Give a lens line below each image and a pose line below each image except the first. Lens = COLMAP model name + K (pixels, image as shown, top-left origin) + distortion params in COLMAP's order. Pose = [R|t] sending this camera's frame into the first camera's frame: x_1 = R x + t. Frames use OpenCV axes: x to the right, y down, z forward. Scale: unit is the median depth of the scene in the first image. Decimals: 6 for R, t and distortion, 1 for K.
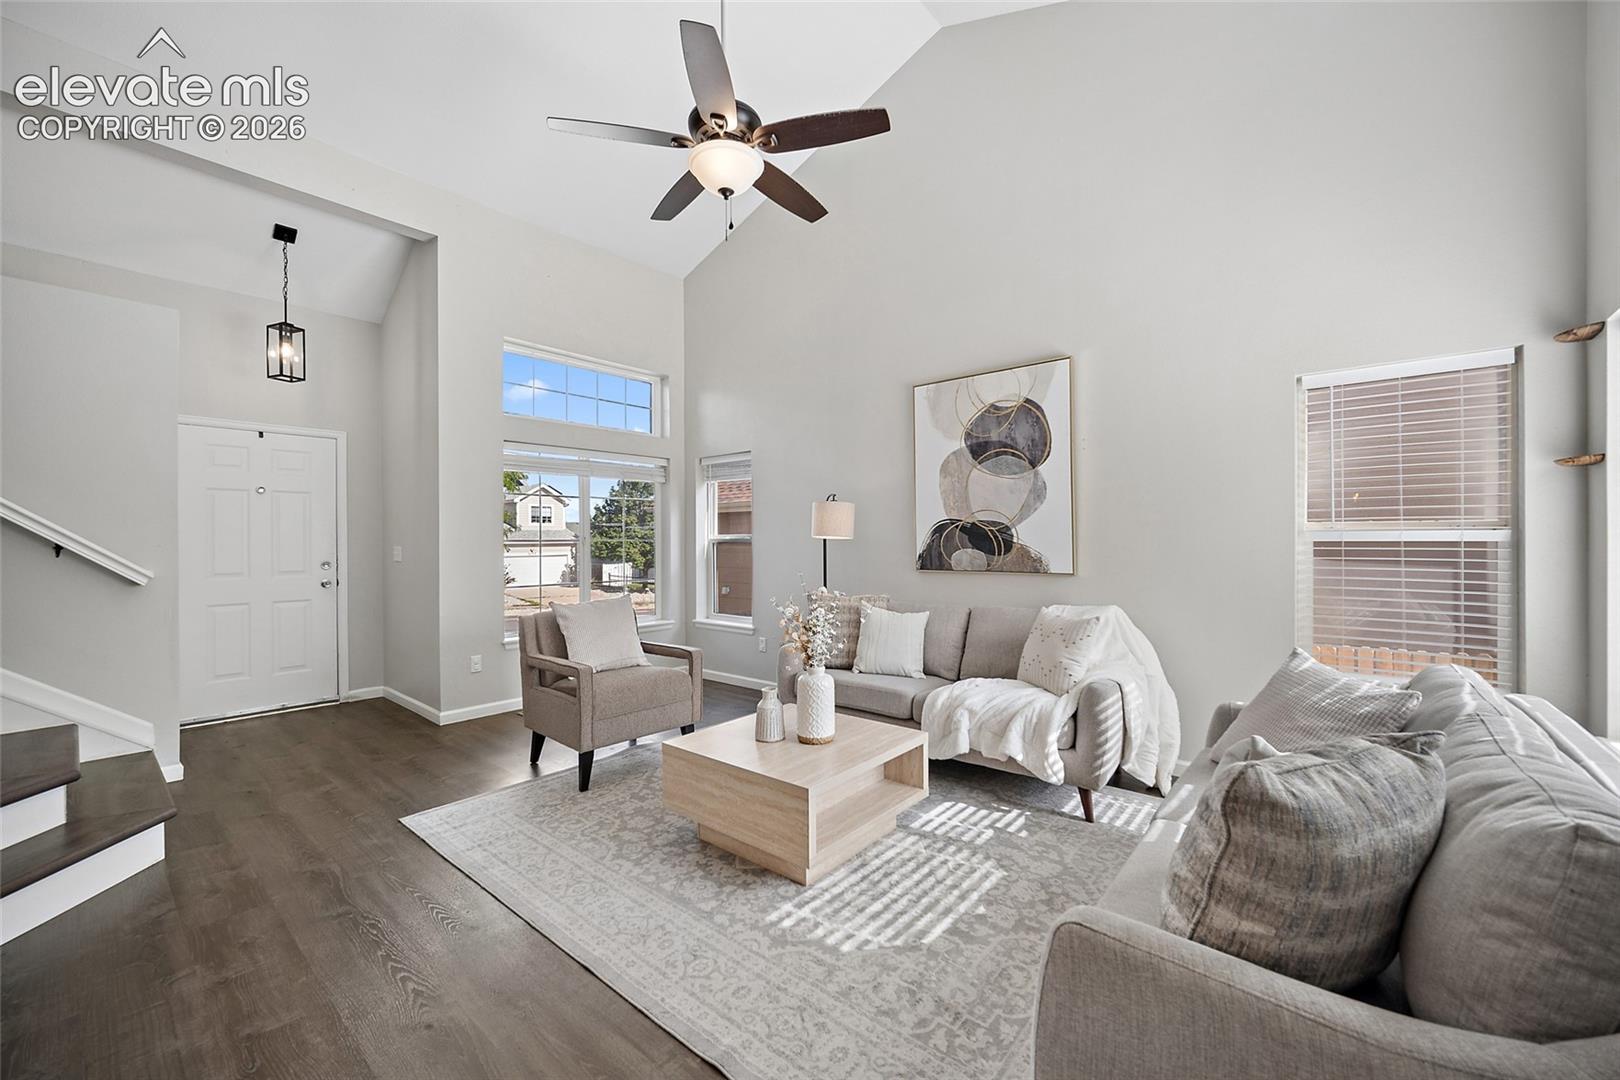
lens RADIAL K [[638.8, 0, 812.4], [0, 638.8, 540.8], [0, 0, 1]] dist [0.000306, 0.000102]
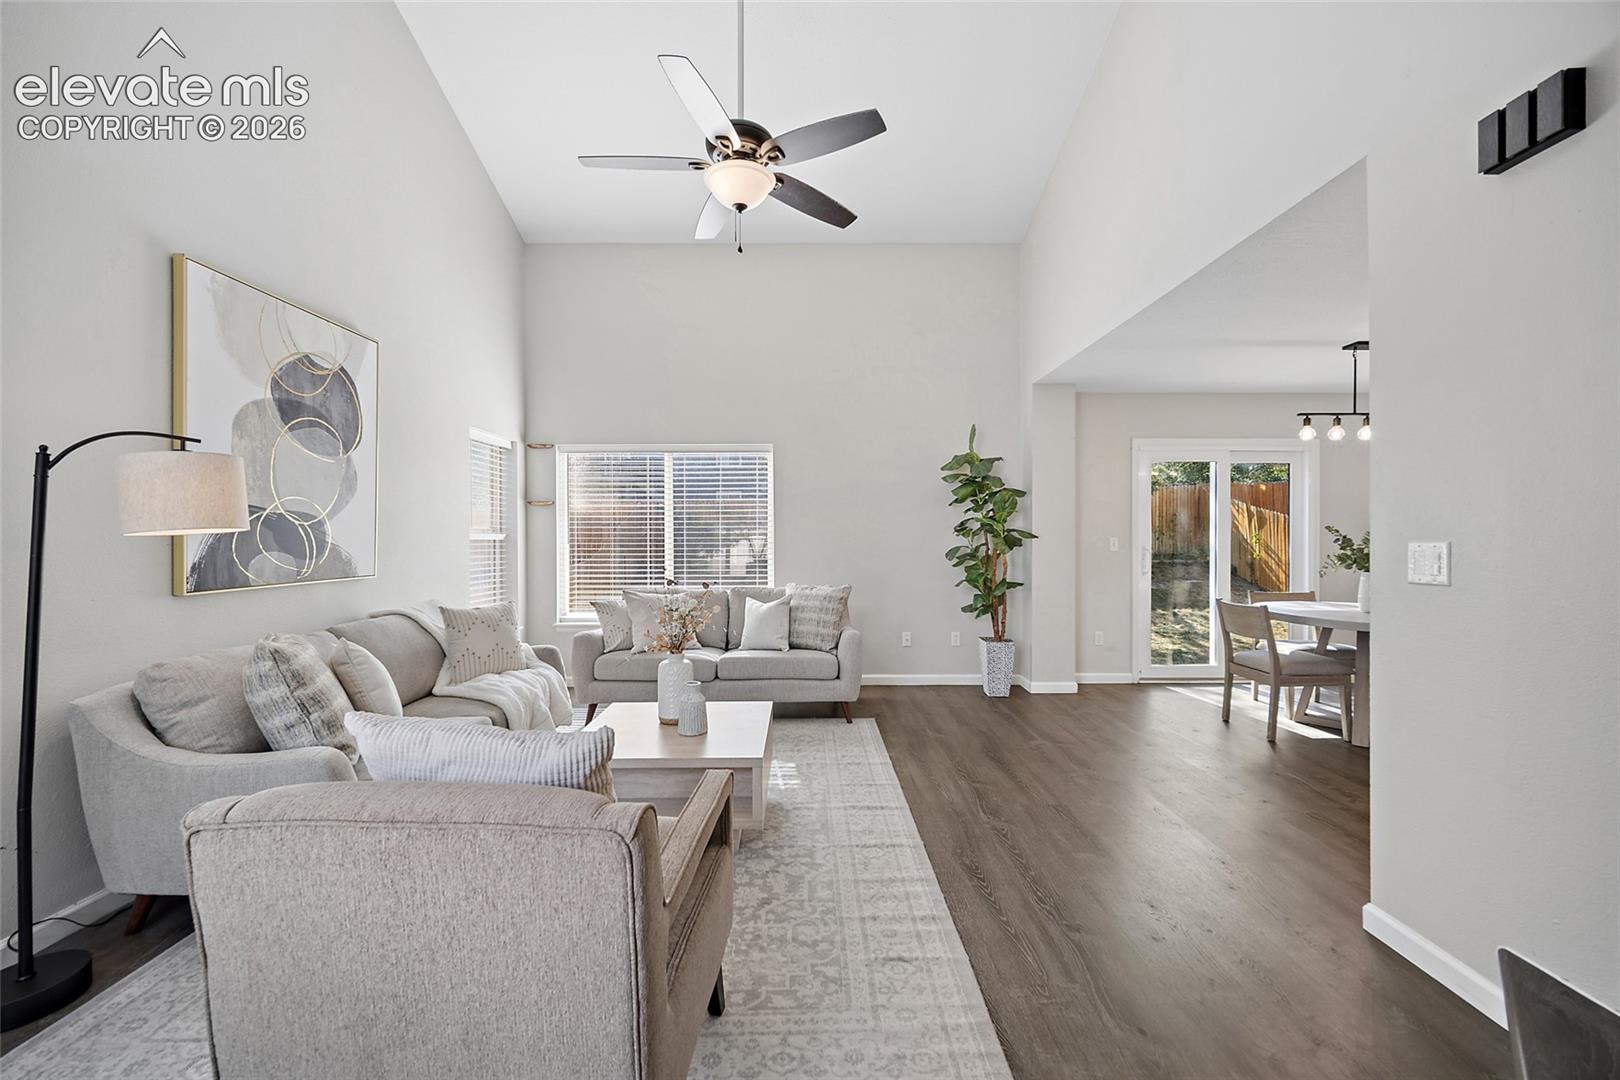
lens RADIAL K [[638.8, 0, 810.3], [0, 638.8, 538.9], [0, 0, 1]] dist [0.000306, 0.000102]
pose [[-0.647785, 0.002868, 0.761818, -0.664407], [0.008387, 0.999959, 0.003367, 0.001511], [-0.761777, 0.008570, -0.647782, 1.048564]]
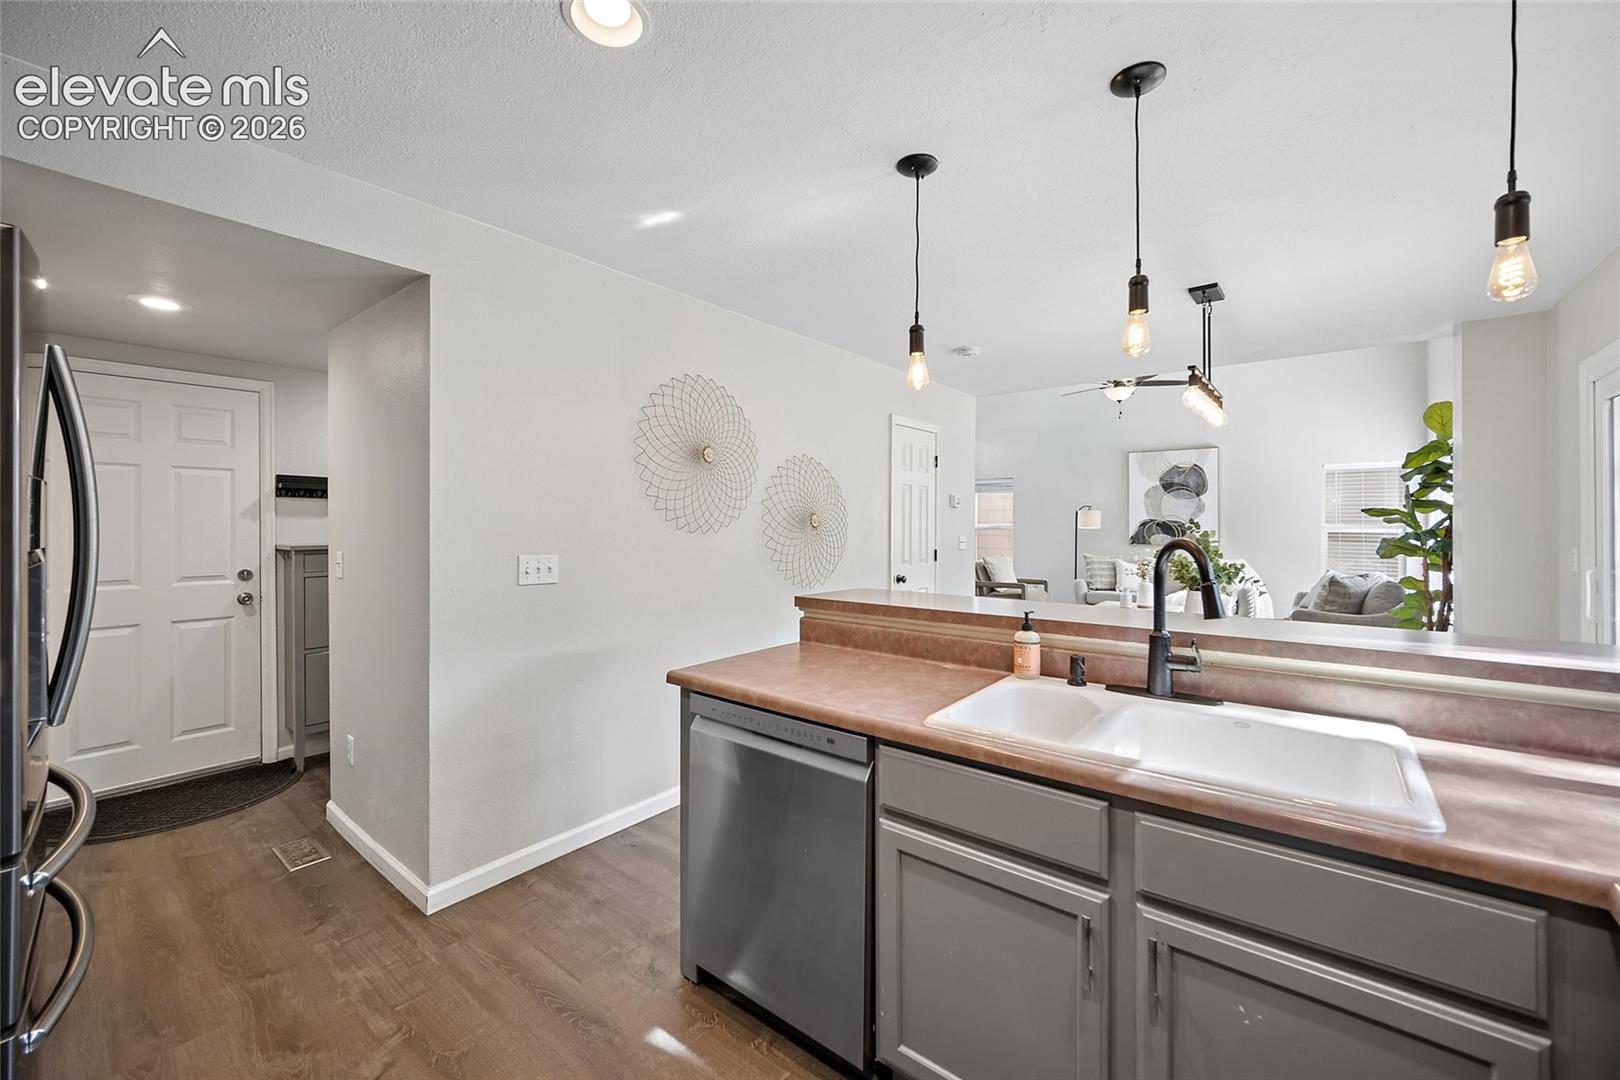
lens RADIAL K [[638.8, 0, 819.2], [0, 638.8, 517.6], [0, 0, 1]] dist [0.000306, 0.000102]
pose [[0.999527, 0.008471, 0.029559, -0.955116], [-0.008282, 0.999944, -0.006522, -0.019051], [-0.029613, 0.006274, 0.999542, -1.066550]]
